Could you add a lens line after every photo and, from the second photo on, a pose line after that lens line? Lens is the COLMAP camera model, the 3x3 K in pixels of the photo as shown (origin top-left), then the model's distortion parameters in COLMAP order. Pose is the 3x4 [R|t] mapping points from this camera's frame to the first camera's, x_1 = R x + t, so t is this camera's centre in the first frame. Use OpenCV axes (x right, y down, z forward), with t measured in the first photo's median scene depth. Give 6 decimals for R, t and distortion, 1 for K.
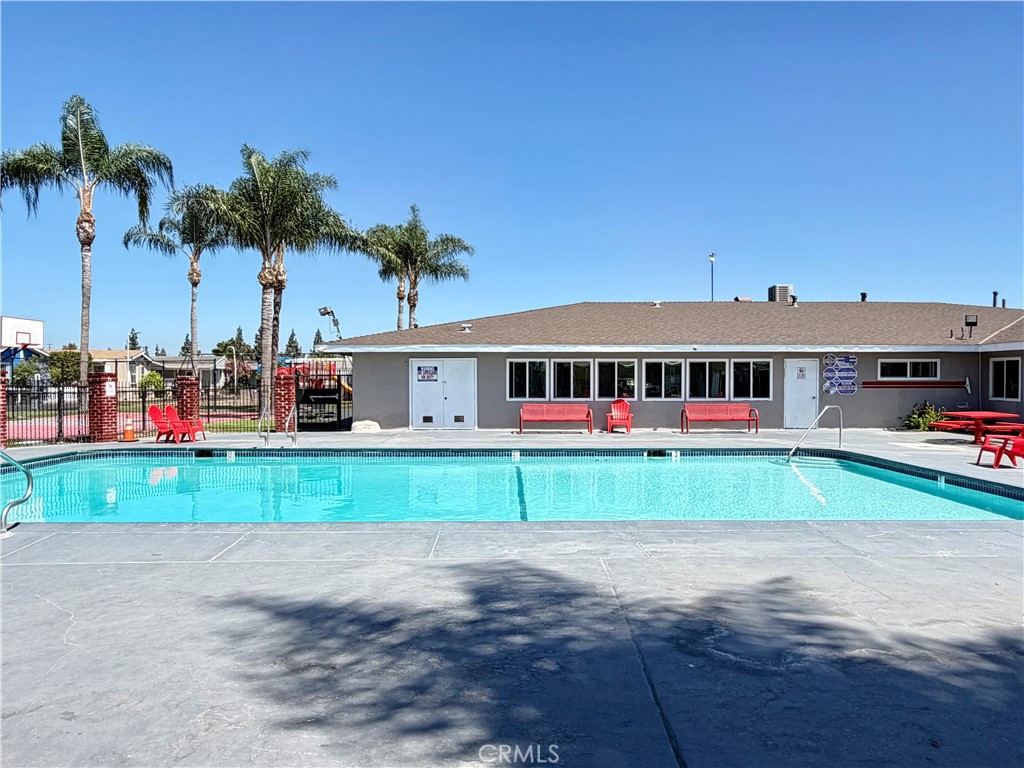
lens RADIAL K [[688.6, 0, 517.3], [0, 688.6, 381.6], [0, 0, 1]] dist [0.001444, -0.000704]
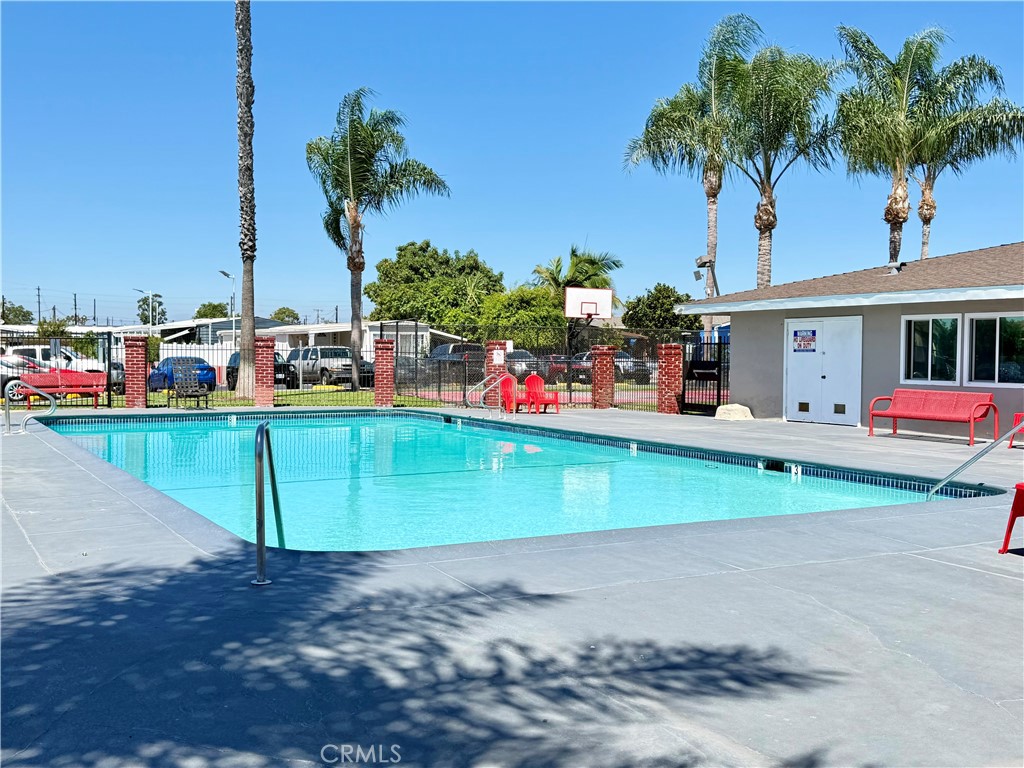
lens RADIAL K [[1042.9, 0, 512.0], [0, 1042.9, 384.0], [0, 0, 1]] dist [-0.003841, -0.004945]
pose [[0.453428, 0.029953, -0.890789, 0.658095], [-0.010981, 0.999547, 0.028020, 0.005721], [0.891225, -0.002923, 0.453552, 0.265467]]
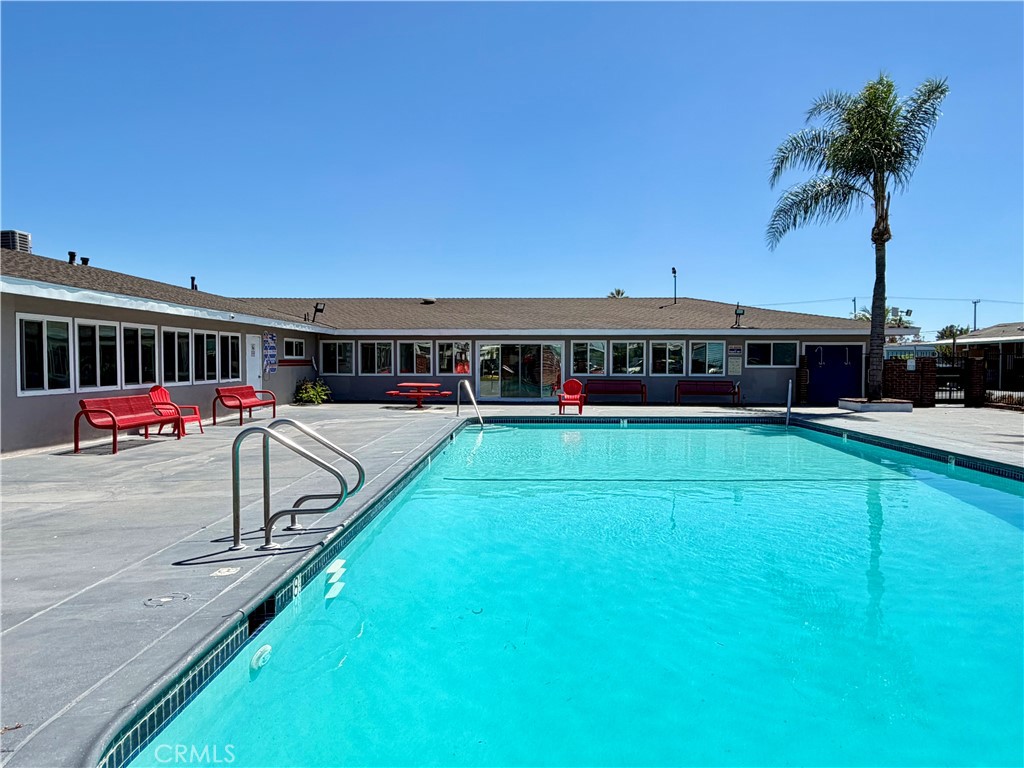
lens RADIAL K [[688.6, 0, 517.3], [0, 688.6, 381.6], [0, 0, 1]] dist [0.001444, -0.000704]
pose [[0.031343, -0.029896, 0.999061, -0.503445], [-0.001578, 0.999550, 0.029960, 0.001253], [-0.999507, -0.002515, 0.031281, 0.621051]]
